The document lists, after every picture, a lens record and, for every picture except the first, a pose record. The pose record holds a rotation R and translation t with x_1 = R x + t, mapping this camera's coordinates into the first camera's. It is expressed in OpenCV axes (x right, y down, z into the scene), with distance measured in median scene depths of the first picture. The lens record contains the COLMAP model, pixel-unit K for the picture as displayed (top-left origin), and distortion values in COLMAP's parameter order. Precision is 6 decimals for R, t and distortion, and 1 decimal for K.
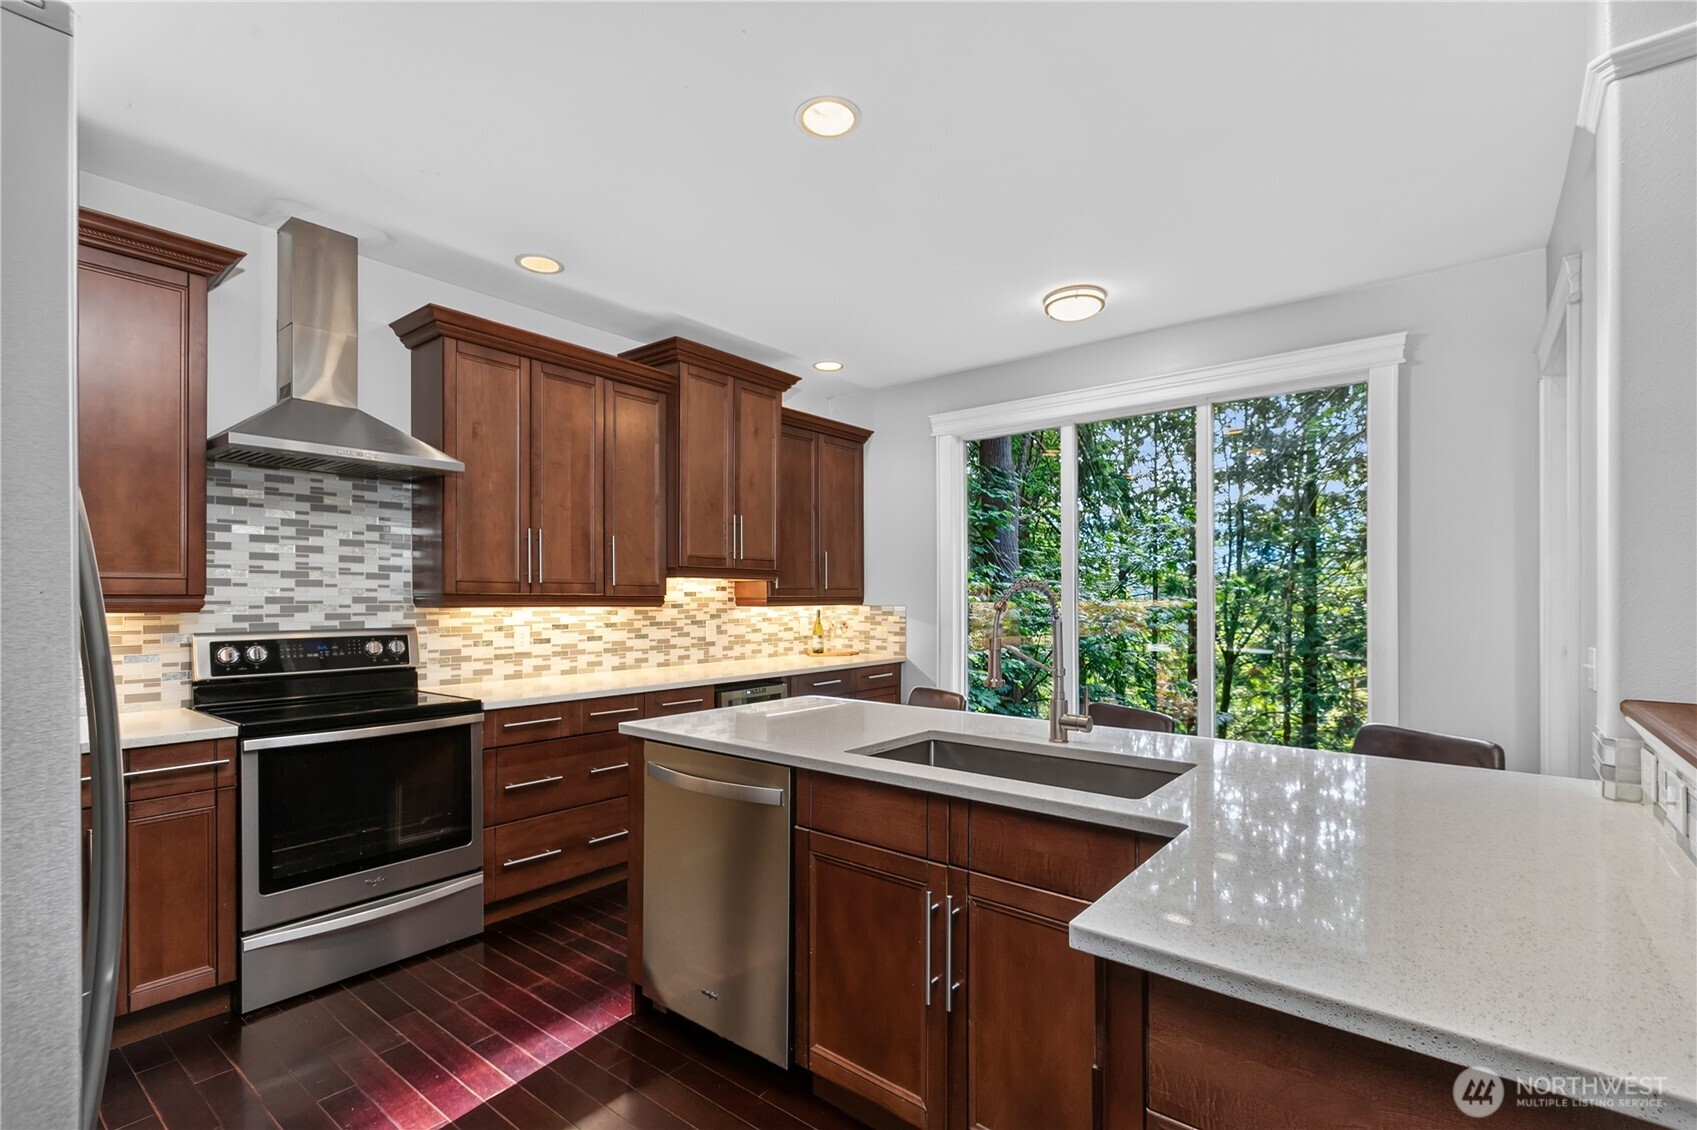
lens RADIAL K [[766.2, 0, 862.6], [0, 766.2, 589.5], [0, 0, 1]] dist [-0.004404, -0.001061]
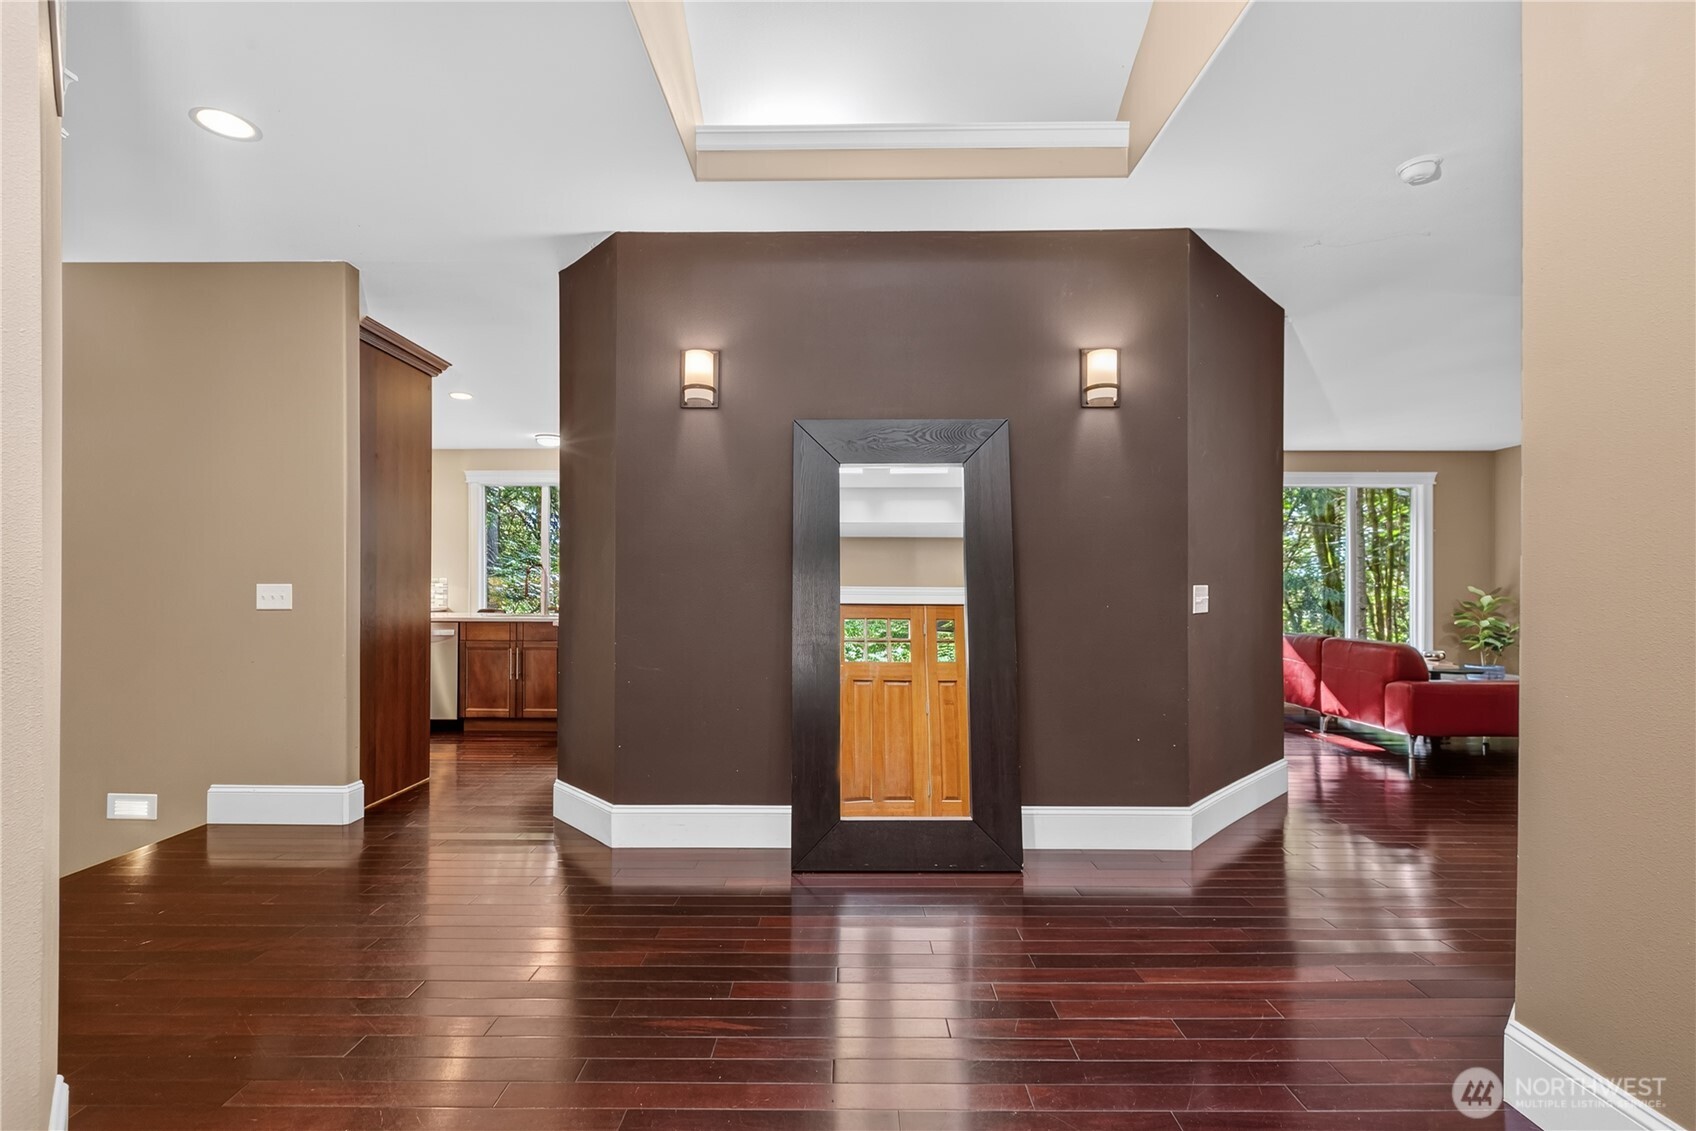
lens RADIAL K [[765.7, 0, 847.8], [0, 765.7, 581.7], [0, 0, 1]] dist [-0.004404, -0.001061]
pose [[0.791546, 0.002750, 0.611103, -0.066631], [-0.006029, 0.999976, 0.003309, 0.004351], [-0.611080, -0.006303, 0.791544, -0.217652]]
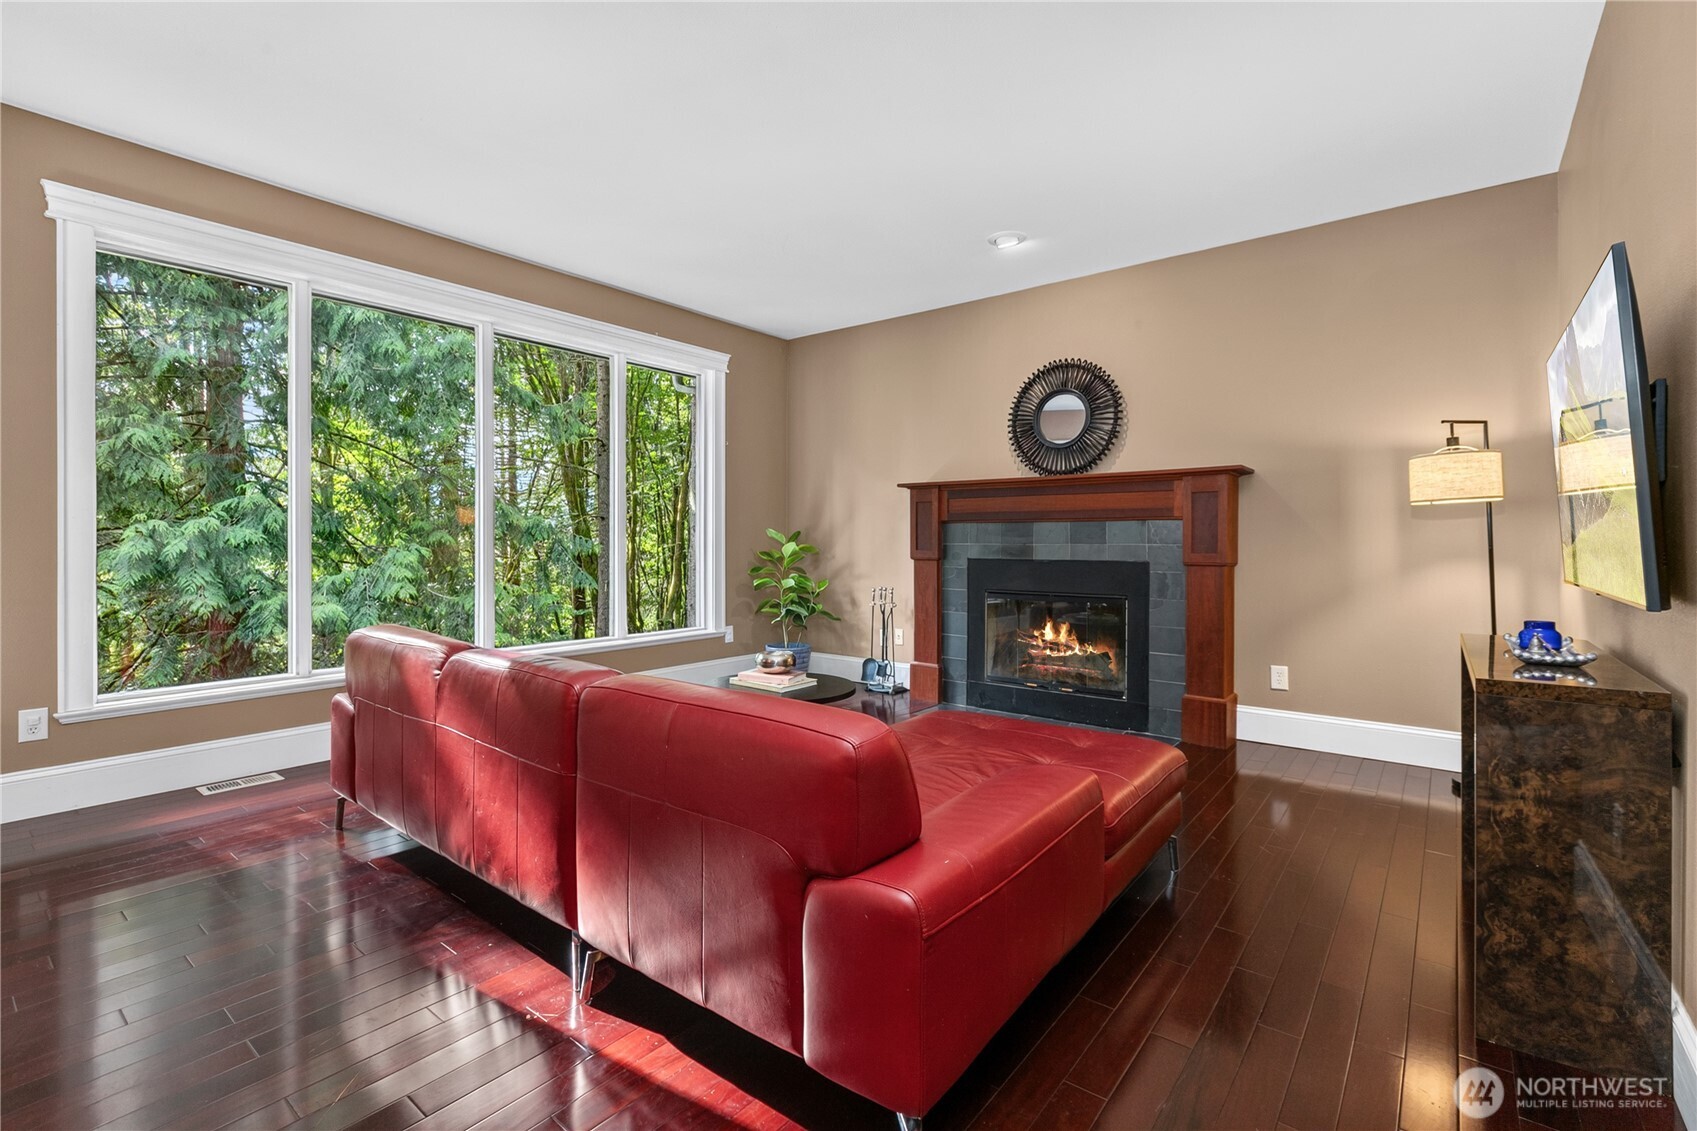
lens RADIAL K [[766.2, 0, 846.1], [0, 766.2, 532.8], [0, 0, 1]] dist [-0.004404, -0.001061]
pose [[0.013104, 0.003009, 0.999910, 0.166771], [-0.010529, 0.999940, -0.002872, 0.008037], [-0.999859, -0.010490, 0.013135, -0.129821]]
